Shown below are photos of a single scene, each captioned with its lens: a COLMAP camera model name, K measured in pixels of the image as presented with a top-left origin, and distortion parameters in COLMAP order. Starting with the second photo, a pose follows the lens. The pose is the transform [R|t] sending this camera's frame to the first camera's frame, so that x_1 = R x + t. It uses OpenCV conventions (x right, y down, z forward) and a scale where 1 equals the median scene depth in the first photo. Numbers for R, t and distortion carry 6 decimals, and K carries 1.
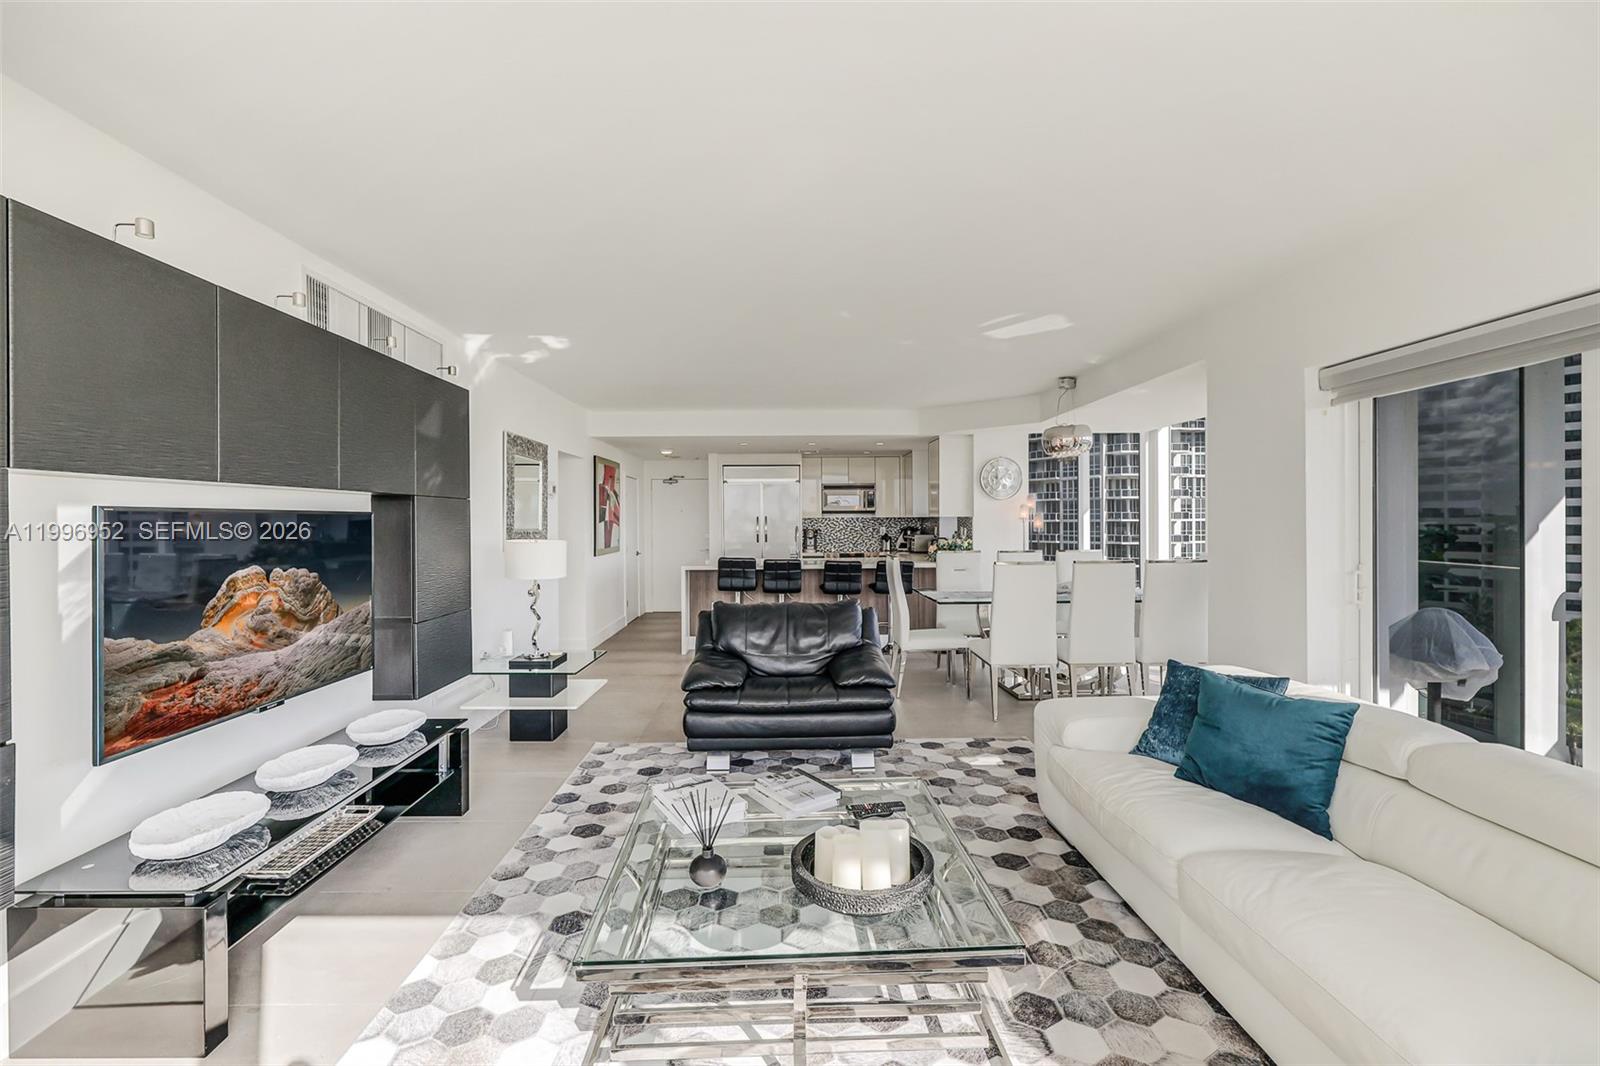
lens RADIAL K [[672.7, 0, 800.0], [0, 672.7, 526.1], [0, 0, 1]] dist [-0.001392, -0.000048]
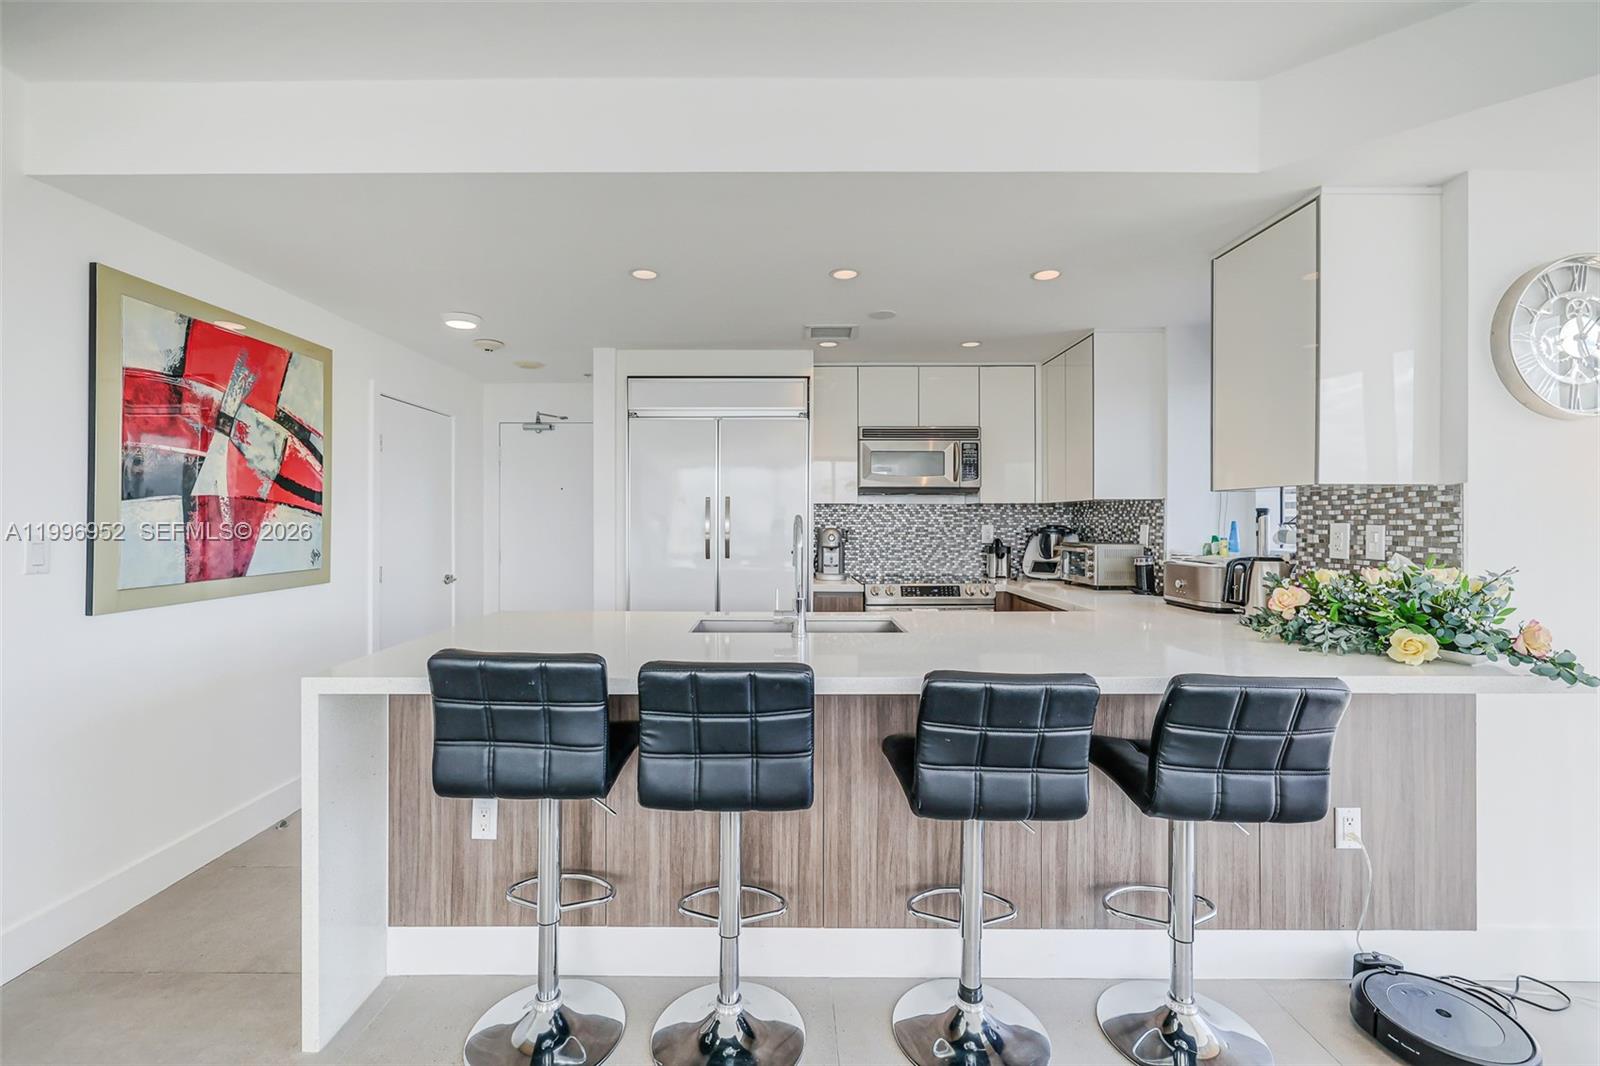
lens RADIAL K [[672.7, 0, 799.6], [0, 672.7, 530.4], [0, 0, 1]] dist [-0.001392, -0.000048]
pose [[0.999862, 0.005779, -0.015601, 0.001109], [-0.005764, 0.999983, 0.000969, 0.005307], [0.015606, -0.000878, 0.999878, 0.551030]]
